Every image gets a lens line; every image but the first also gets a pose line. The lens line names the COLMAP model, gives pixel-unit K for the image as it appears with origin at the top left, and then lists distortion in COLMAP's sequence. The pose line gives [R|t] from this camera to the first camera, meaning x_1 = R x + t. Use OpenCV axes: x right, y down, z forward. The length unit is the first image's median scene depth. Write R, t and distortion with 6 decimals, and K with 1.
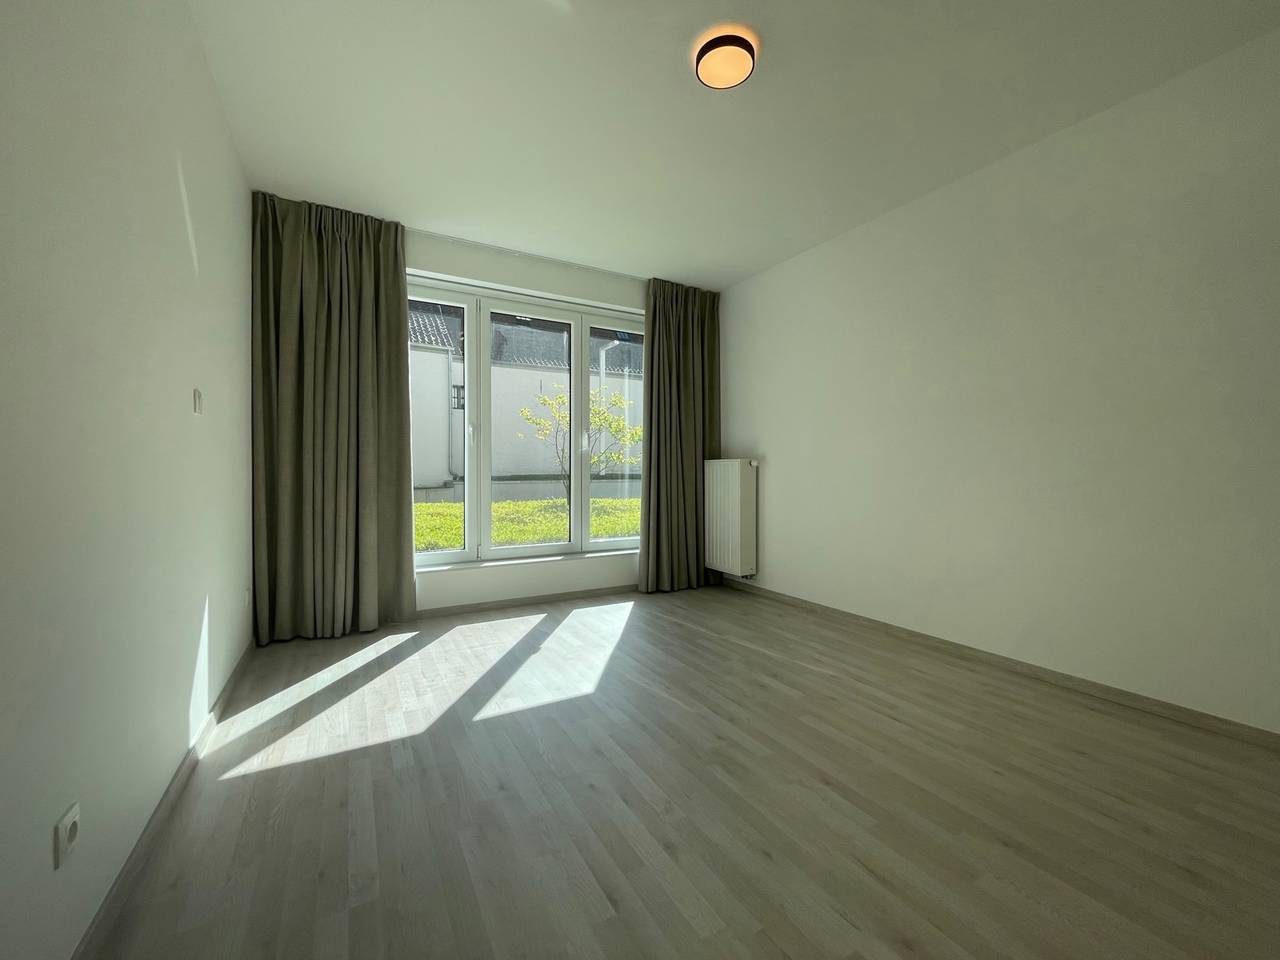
lens RADIAL K [[515.8, 0, 649.1], [0, 515.8, 483.8], [0, 0, 1]] dist [-0.003280, -0.000973]
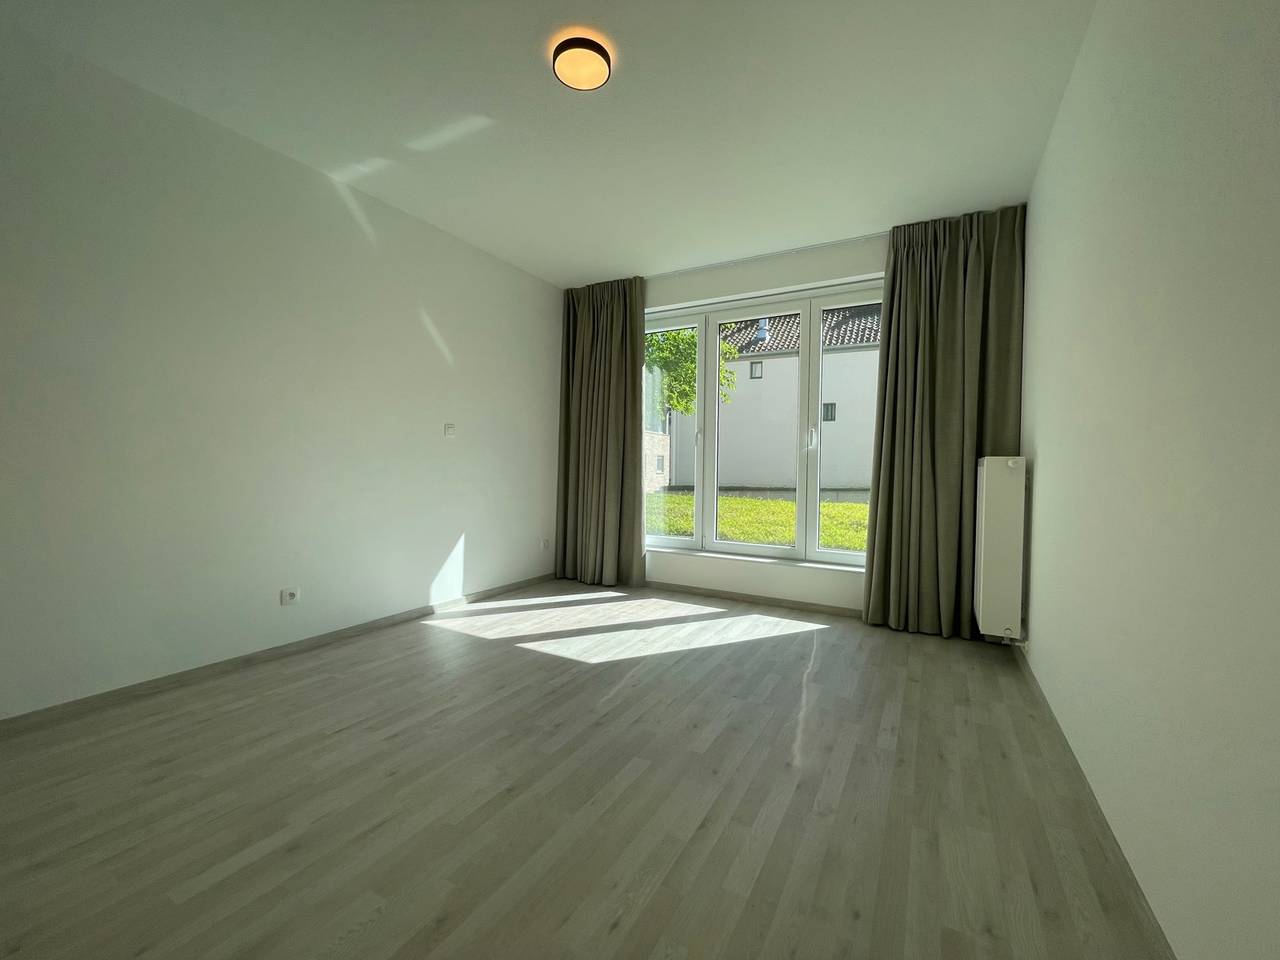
lens RADIAL K [[515.8, 0, 634.3], [0, 515.8, 486.3], [0, 0, 1]] dist [-0.003280, -0.000973]
pose [[0.507817, 0.037304, -0.860657, 0.642808], [-0.035699, 0.999115, 0.022242, -0.010748], [0.860725, 0.019430, 0.508700, 0.348628]]
